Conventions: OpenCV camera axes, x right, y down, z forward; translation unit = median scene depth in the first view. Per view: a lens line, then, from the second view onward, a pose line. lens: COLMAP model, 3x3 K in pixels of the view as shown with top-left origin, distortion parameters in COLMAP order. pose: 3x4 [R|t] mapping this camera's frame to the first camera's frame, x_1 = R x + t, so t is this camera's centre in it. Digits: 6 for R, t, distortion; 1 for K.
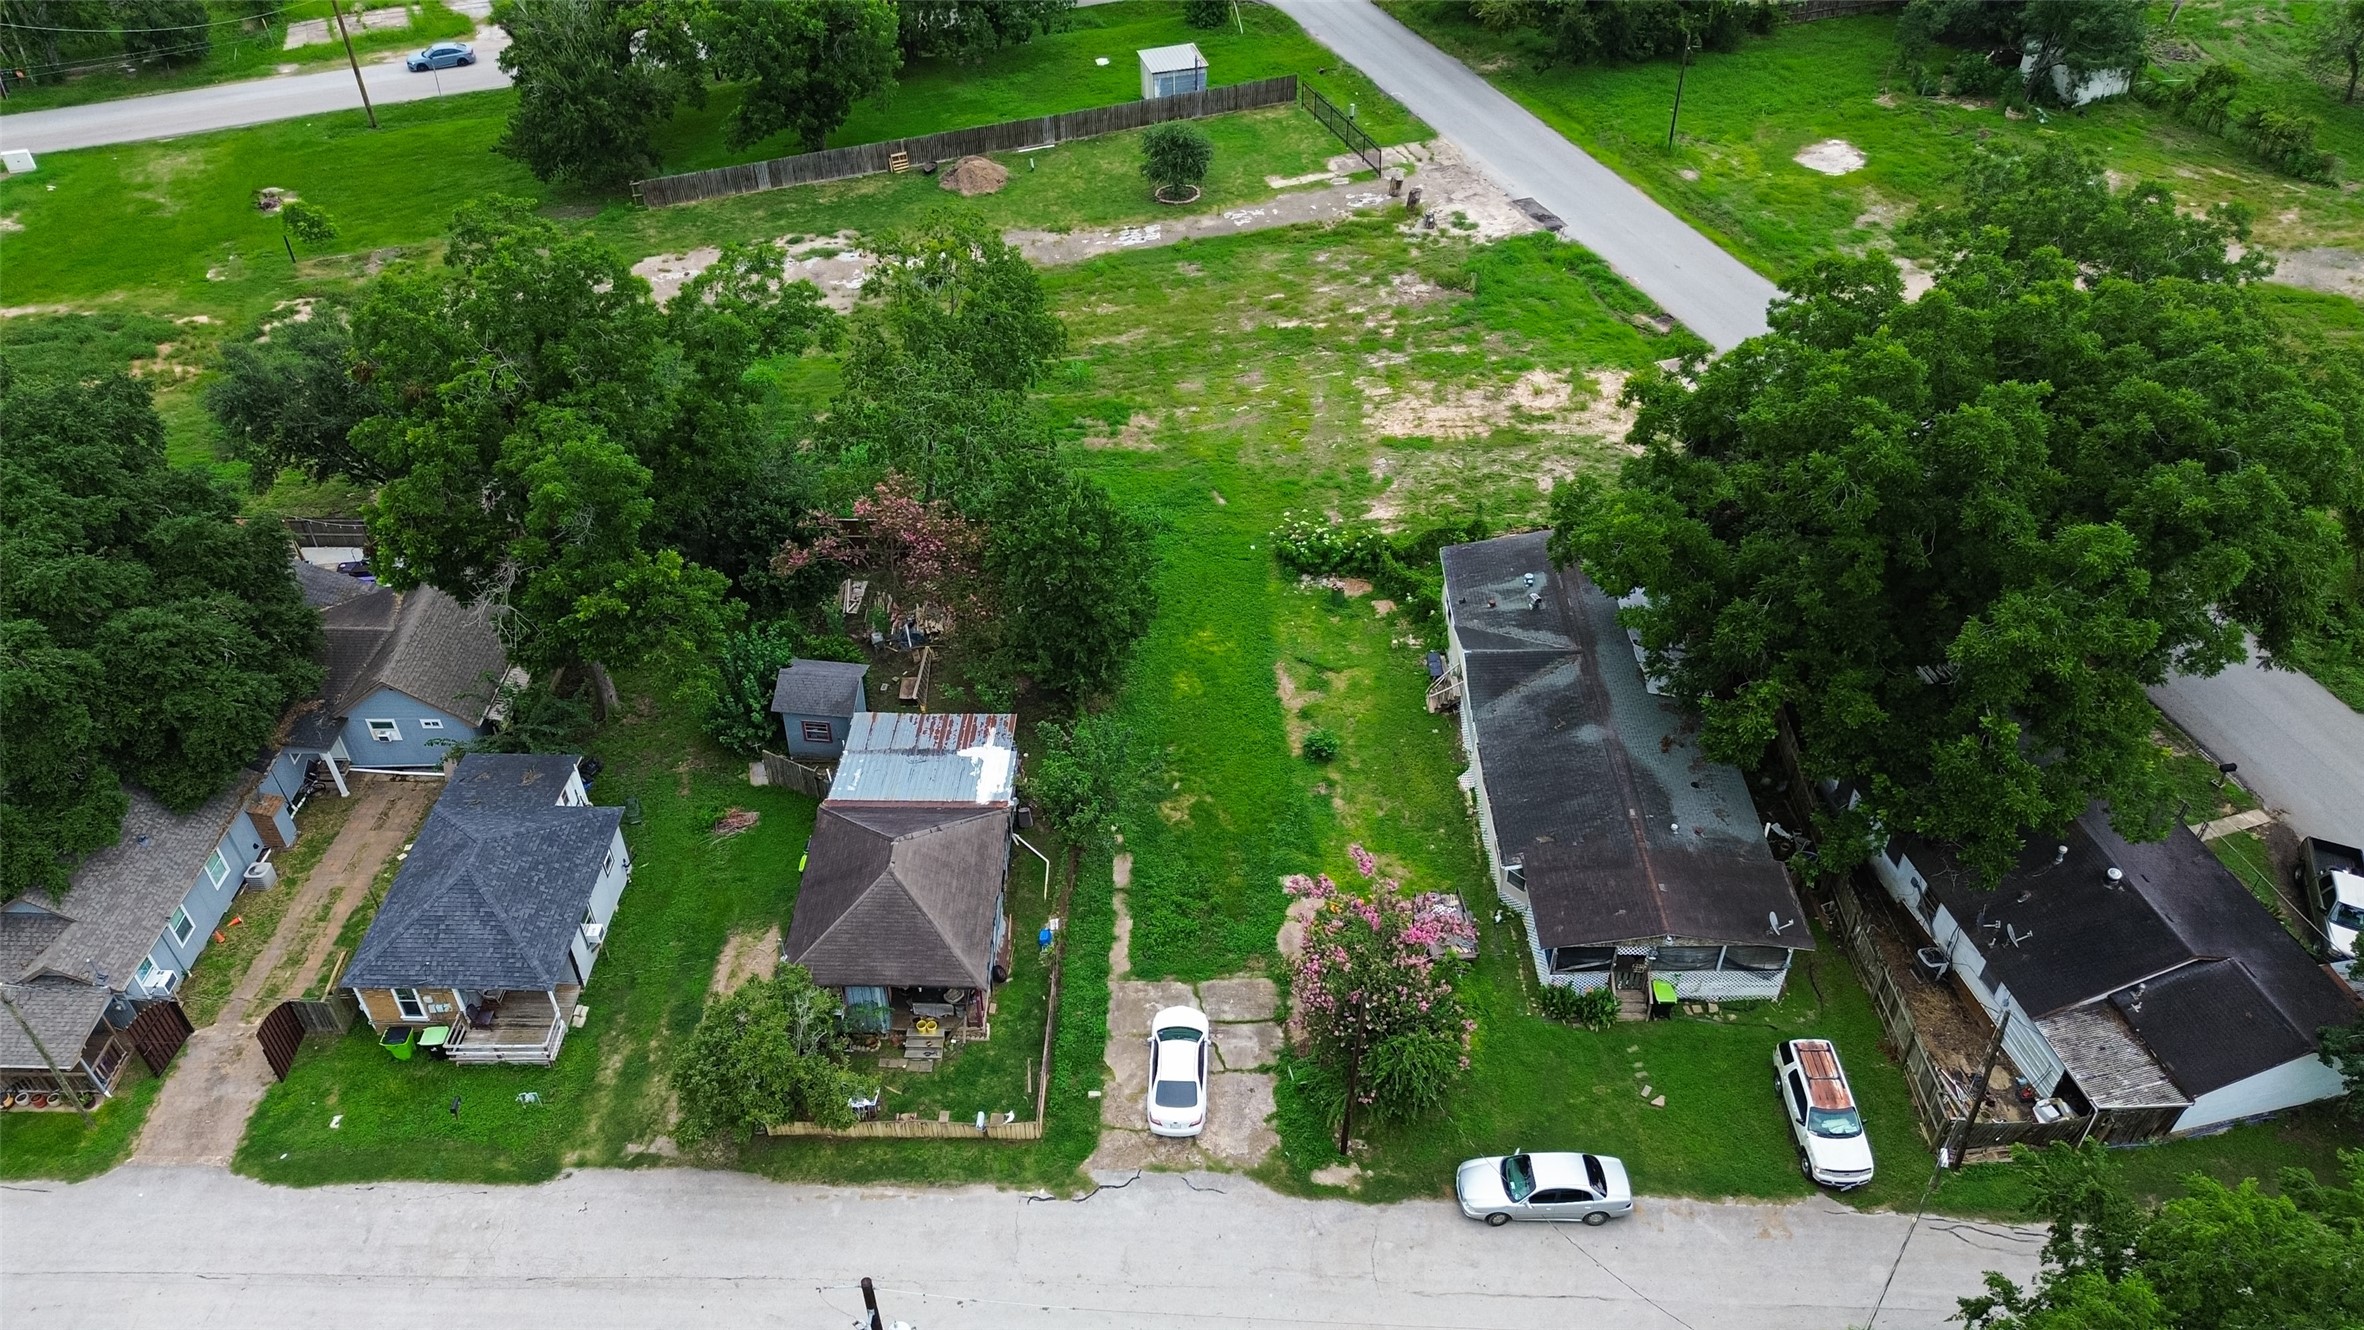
lens RADIAL K [[1664.3, 0, 1180.3], [0, 1664.3, 676.0], [0, 0, 1]] dist [0.068597, -0.069352]
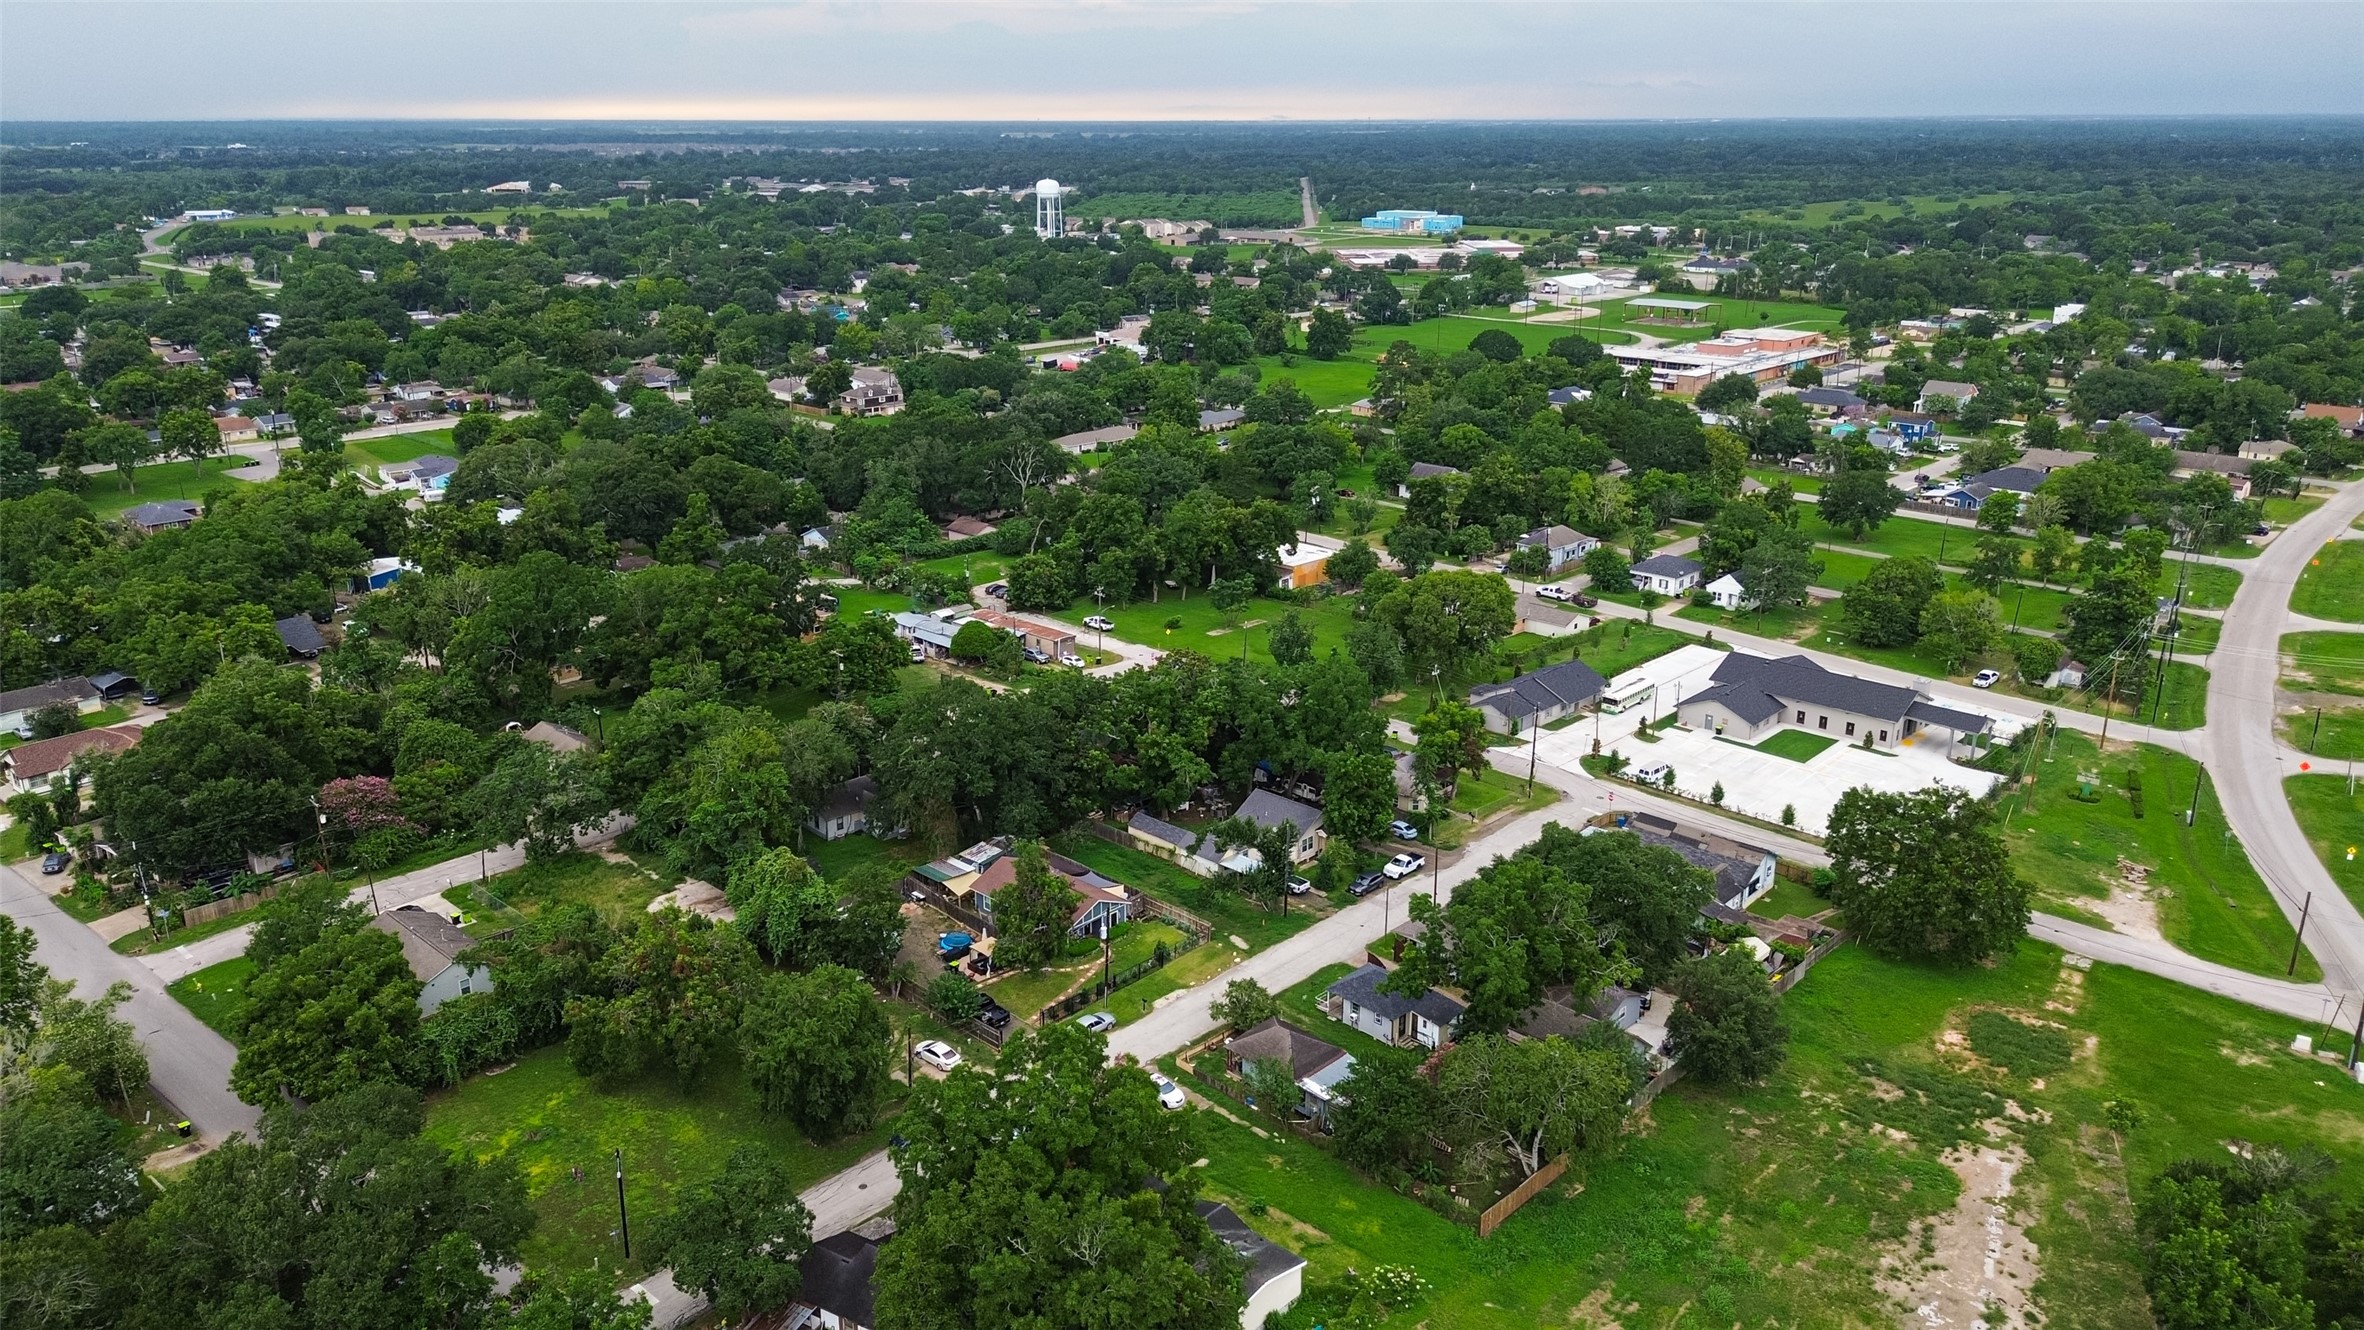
lens RADIAL K [[1664.3, 0, 1191.0], [0, 1664.3, 650.5], [0, 0, 1]] dist [0.068597, -0.069352]
pose [[-0.676279, 0.231567, -0.699302, 1.422171], [-0.480456, 0.580946, 0.657012, -1.658682], [0.558399, 0.780307, -0.281624, 1.060487]]
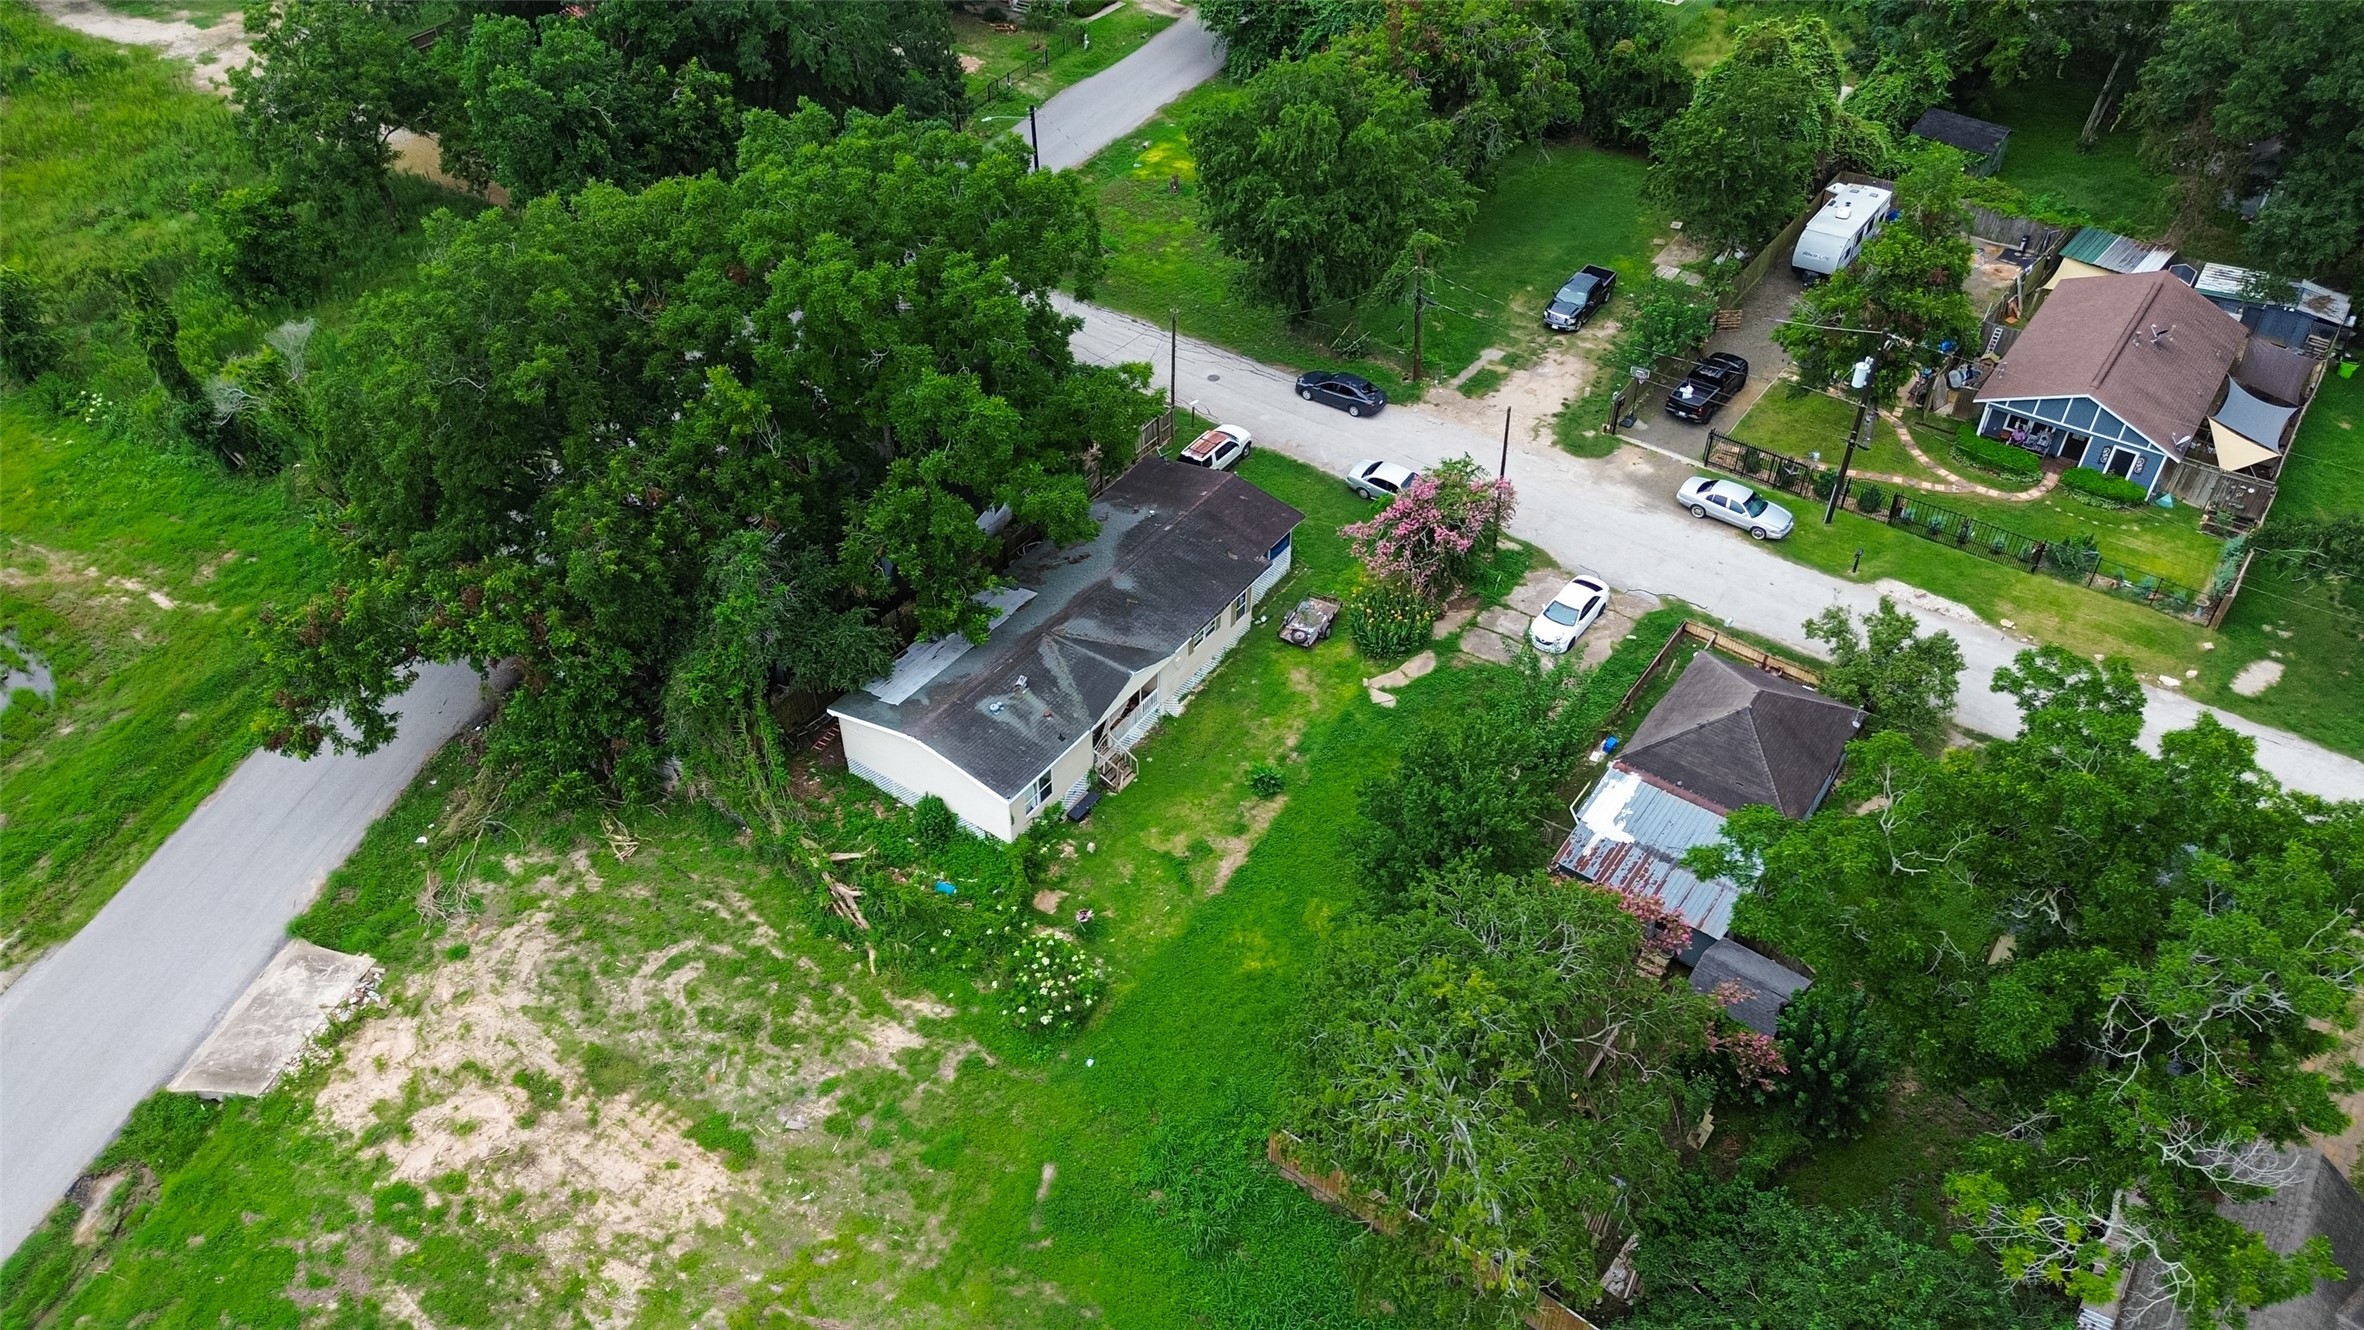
lens RADIAL K [[1664.3, 0, 1182.6], [0, 1664.3, 658.3], [0, 0, 1]] dist [0.068597, -0.069352]
pose [[-0.816477, -0.364452, 0.447817, -0.316433], [0.386775, 0.230620, 0.892871, -0.945180], [-0.428685, 0.902213, -0.047335, 1.063100]]
